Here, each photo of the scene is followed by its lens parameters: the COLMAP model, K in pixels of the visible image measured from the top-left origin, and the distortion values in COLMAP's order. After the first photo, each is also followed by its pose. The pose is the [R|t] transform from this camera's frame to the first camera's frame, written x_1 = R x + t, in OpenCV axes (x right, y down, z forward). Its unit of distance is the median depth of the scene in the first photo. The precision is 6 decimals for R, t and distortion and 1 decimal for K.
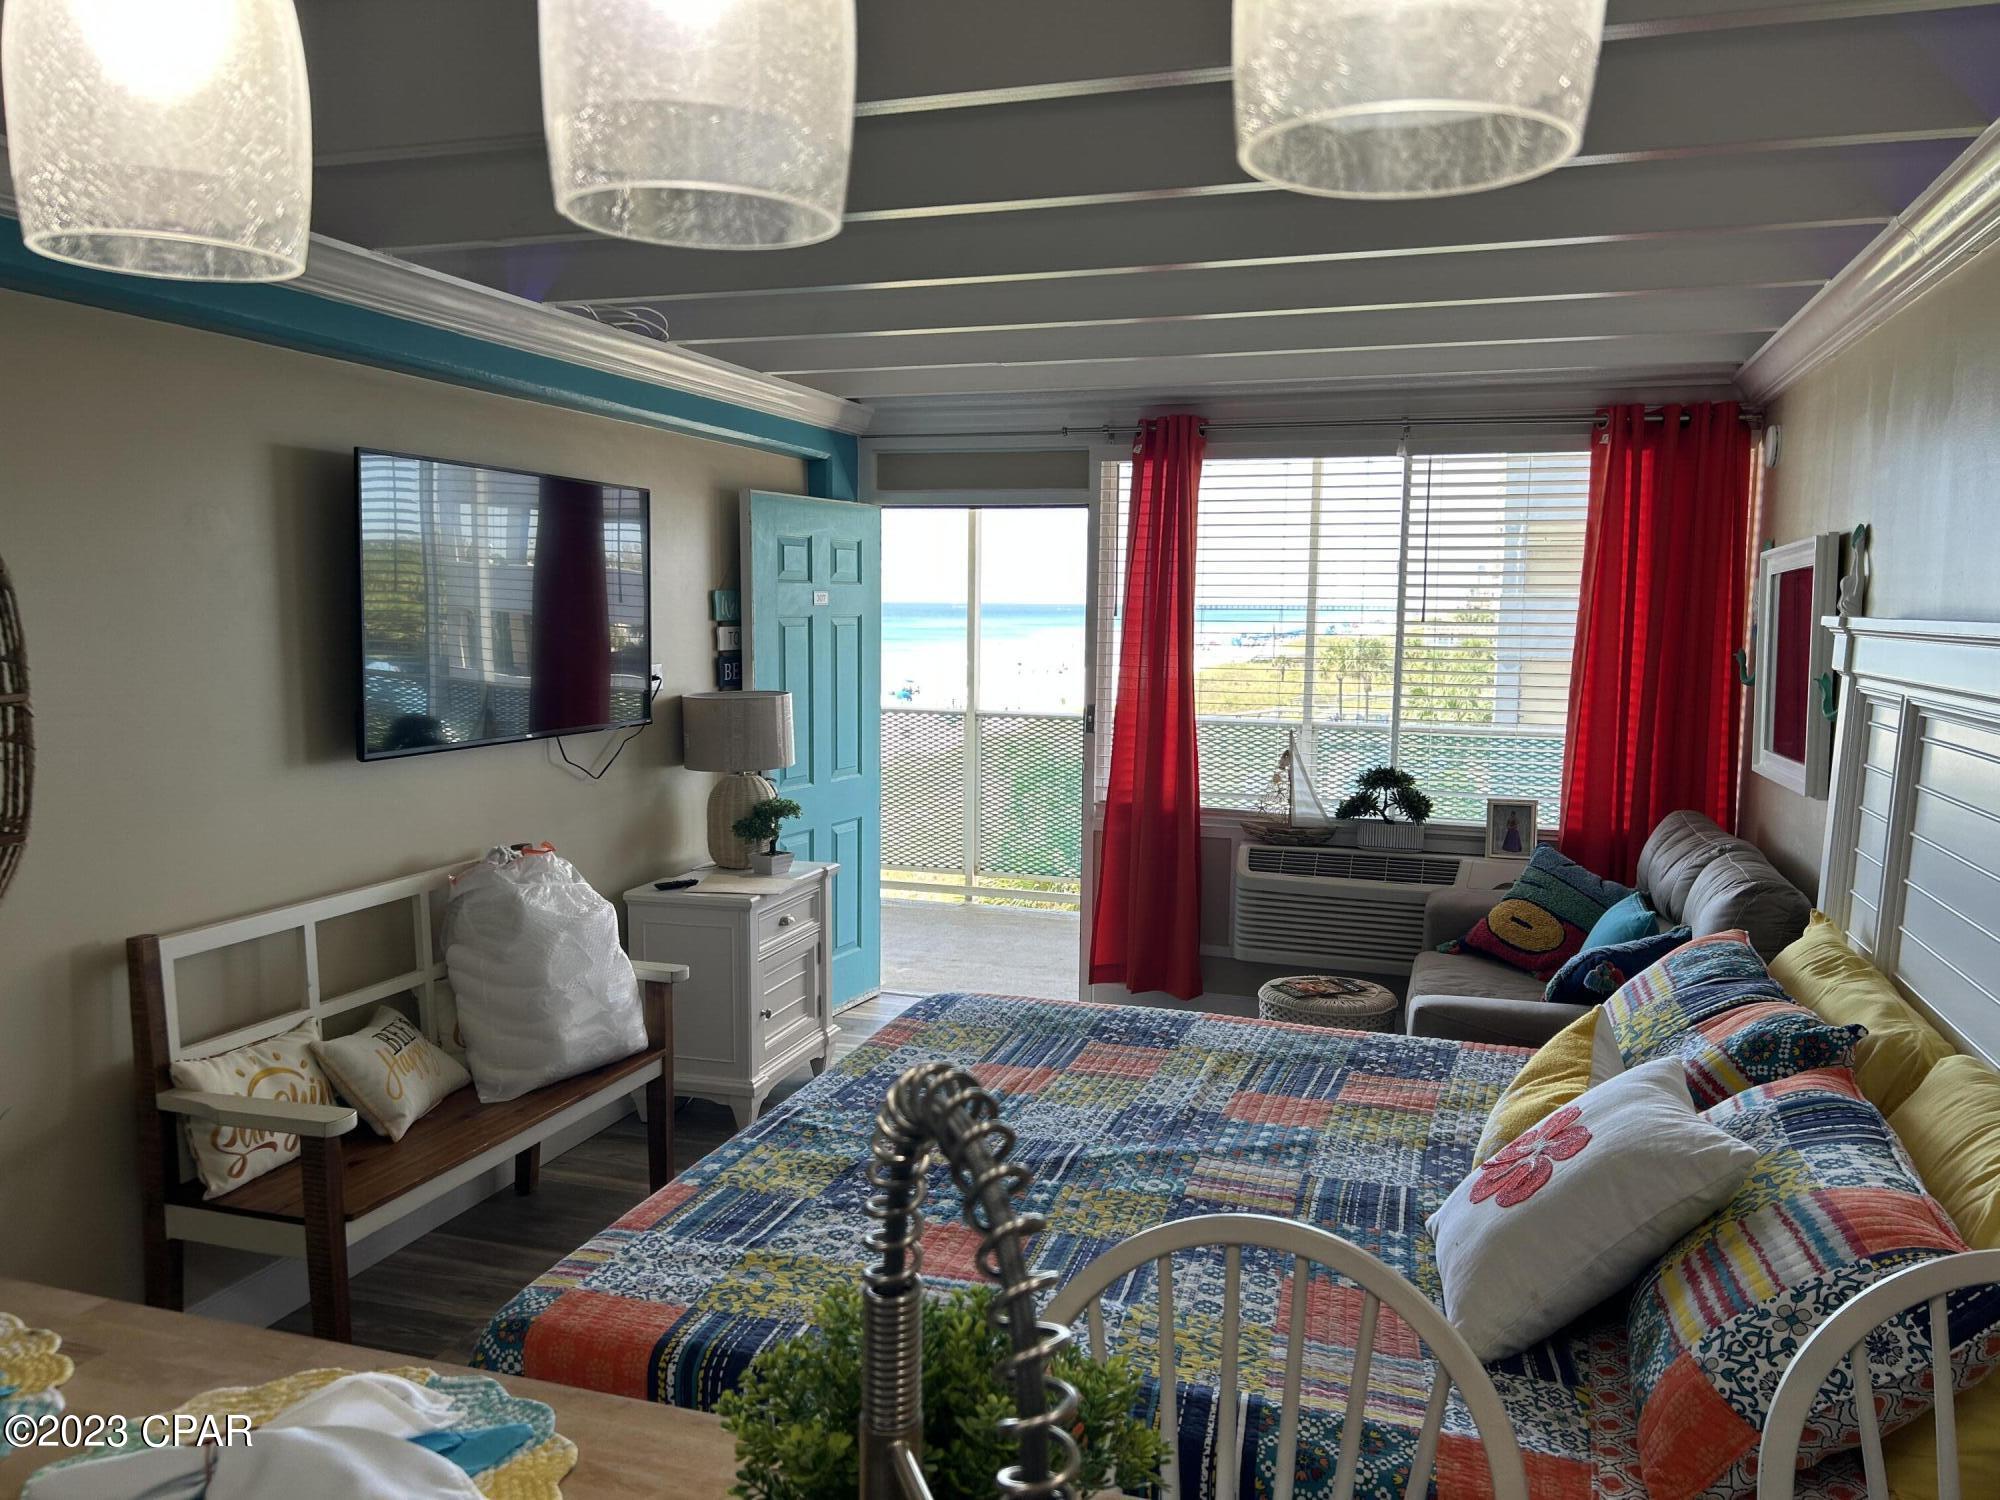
lens RADIAL K [[1505.4, 0, 1000.0], [0, 1505.4, 750.0], [0, 0, 1]] dist [0.073078, -0.097200]
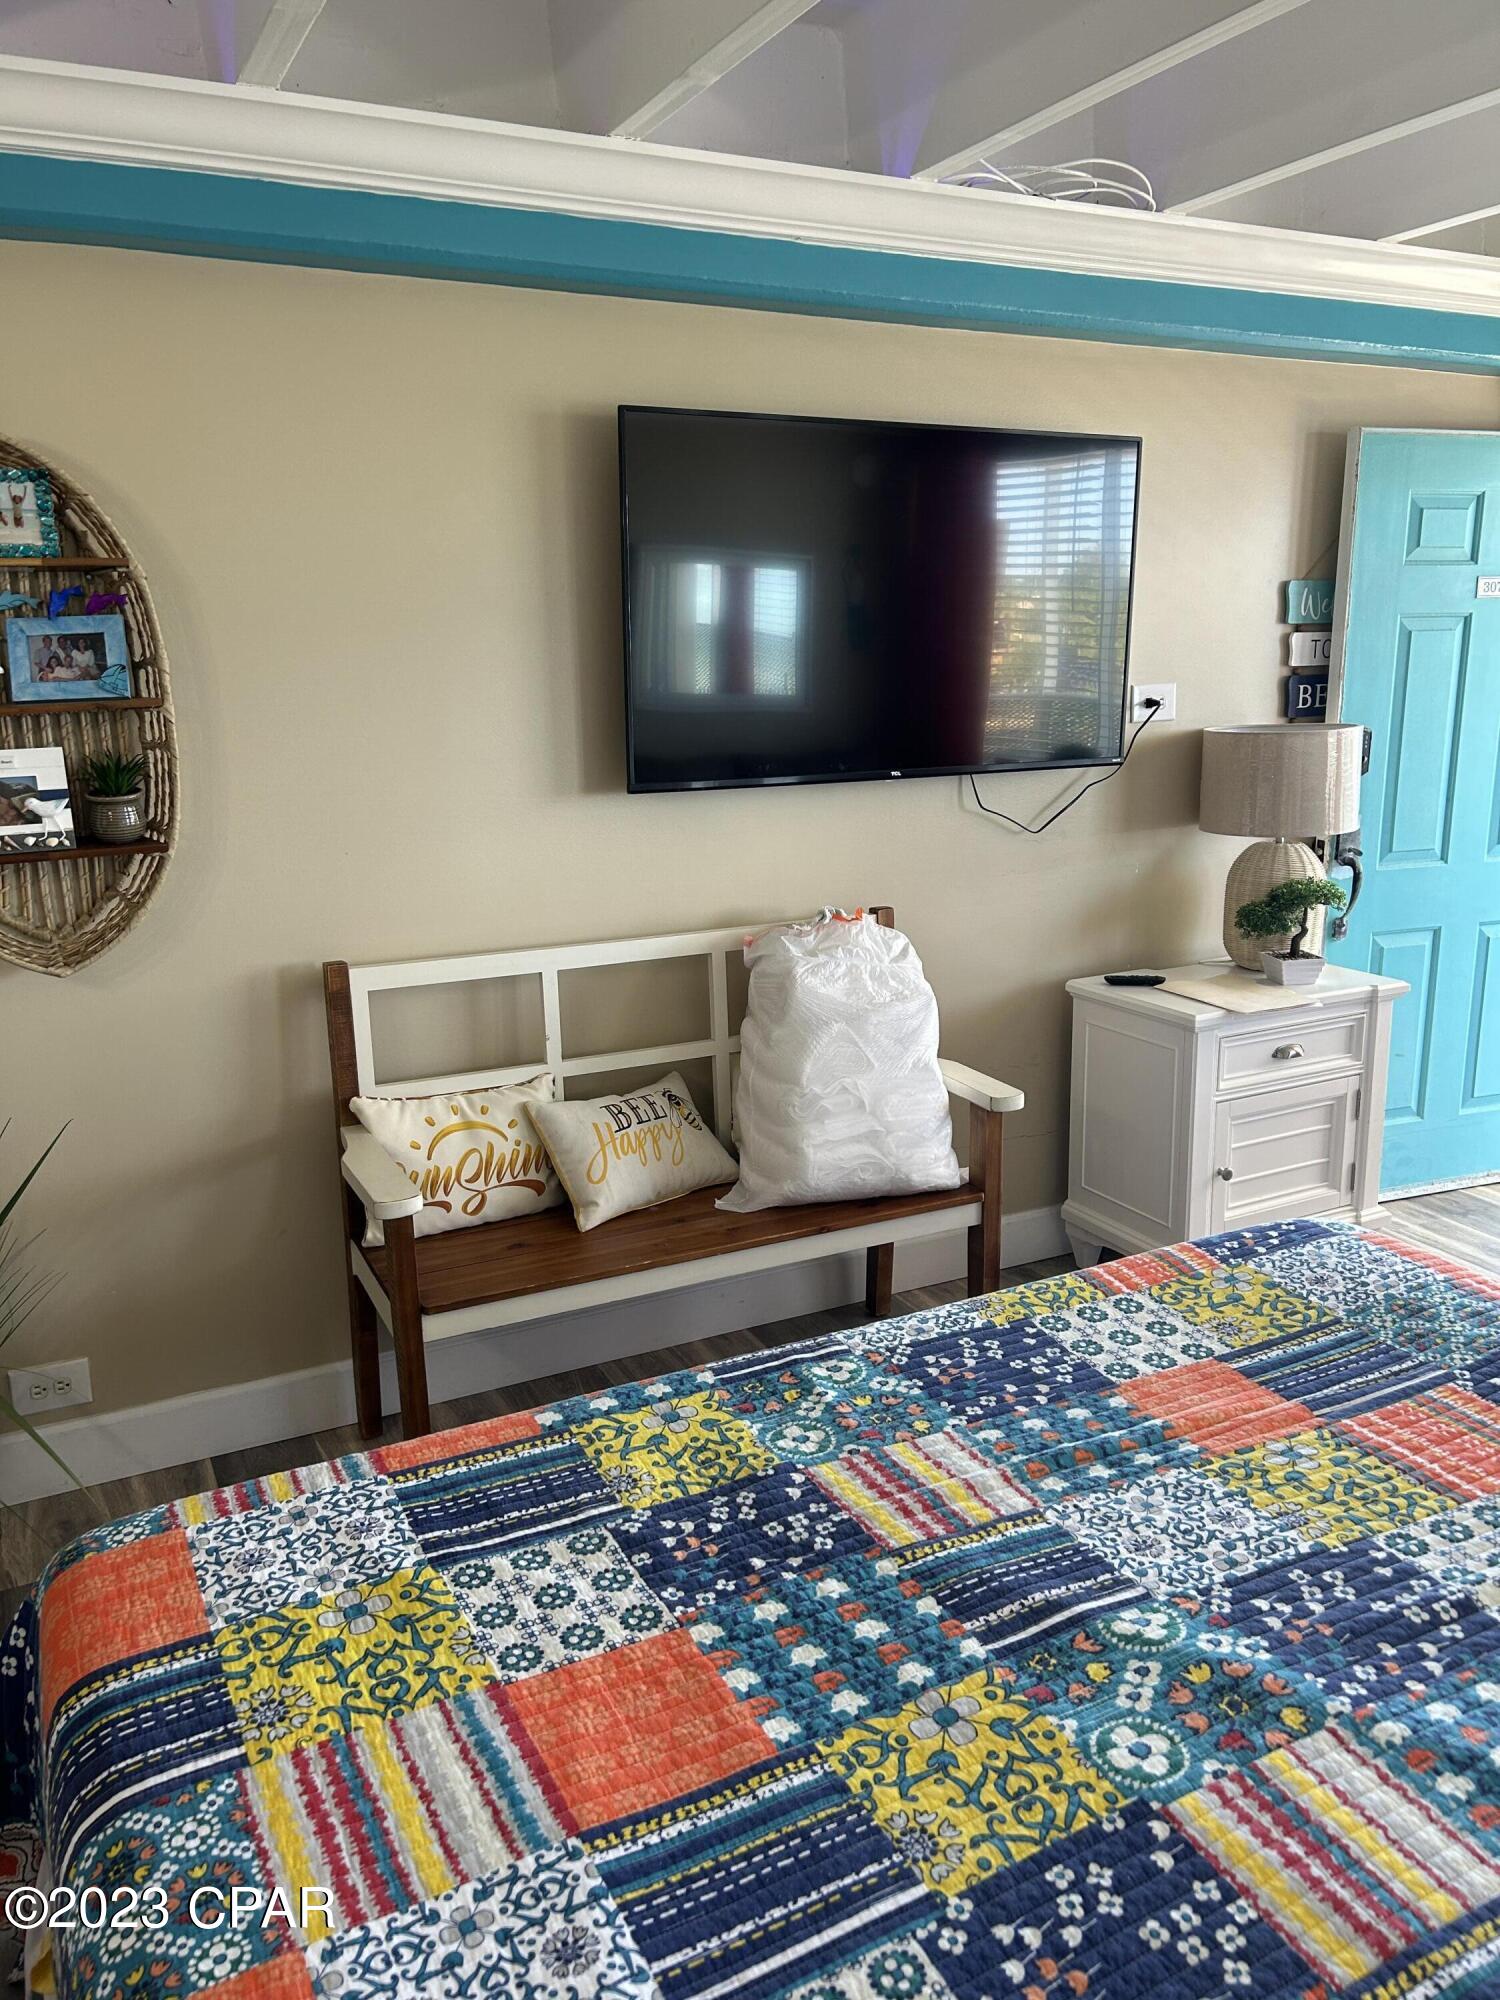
lens RADIAL K [[1505.4, 0, 759.3], [0, 1505.4, 997.4], [0, 0, 1]] dist [0.073078, -0.097200]
pose [[0.704256, 0.148924, -0.694151, 0.226501], [-0.052678, 0.986018, 0.158096, -0.015921], [0.707989, -0.074774, 0.702254, 0.416895]]
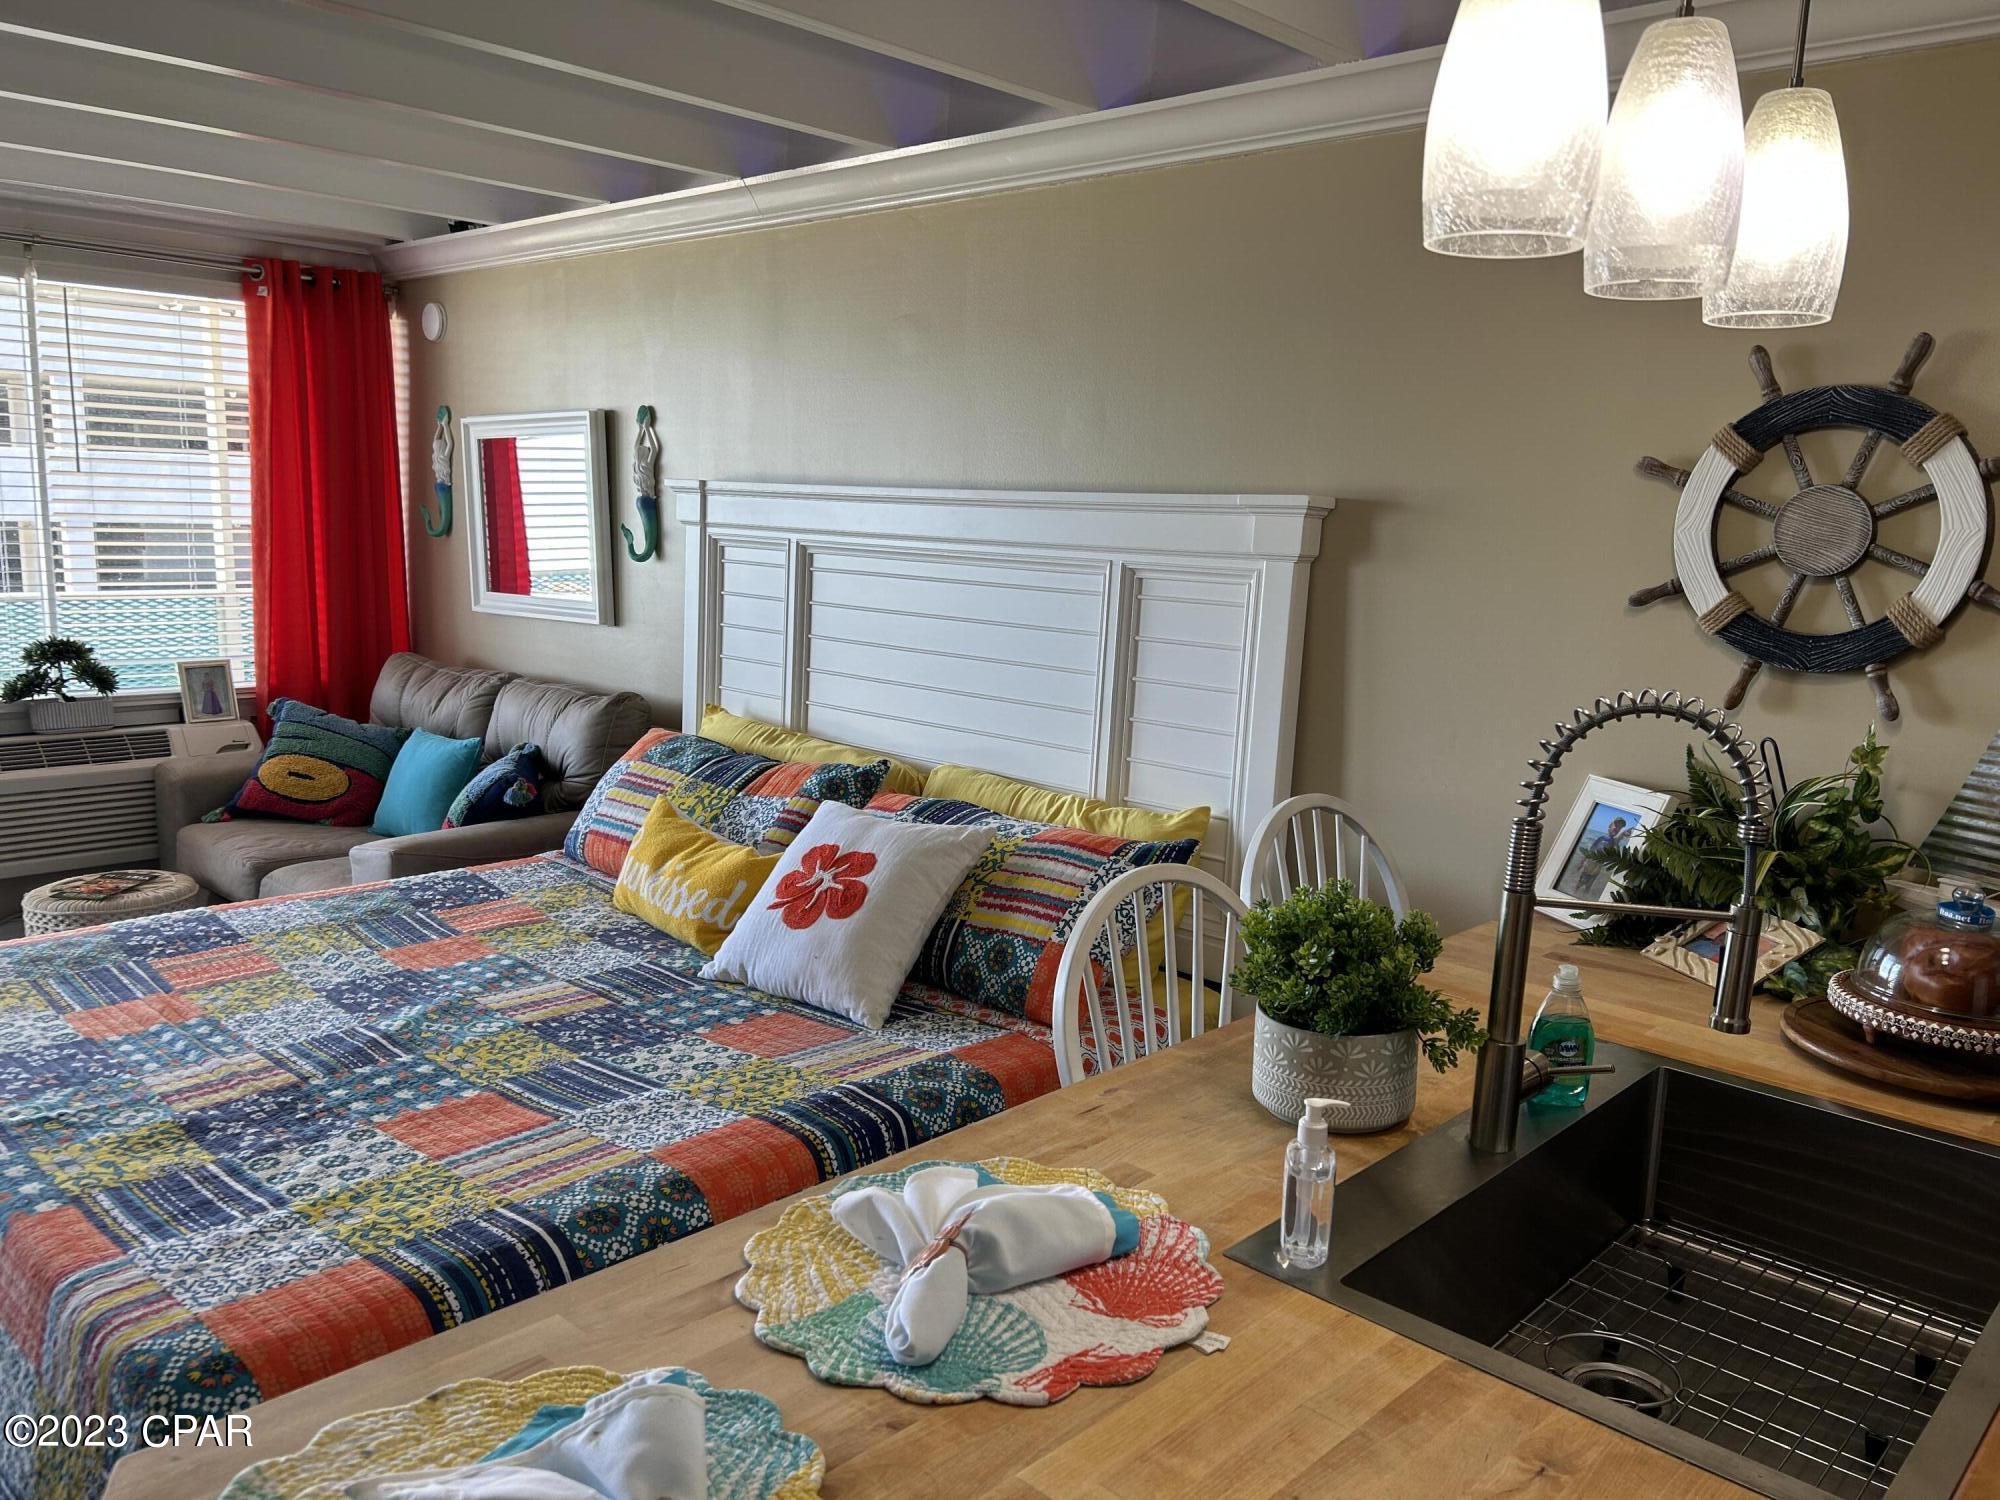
lens RADIAL K [[1509.8, 0, 1059.8], [0, 1509.8, 751.2], [0, 0, 1]] dist [-0.000775, -0.003621]
pose [[0.405980, -0.146646, 0.902039, -0.455043], [0.059628, 0.989189, 0.133977, -0.009272], [-0.911935, -0.000606, 0.410335, 0.157688]]
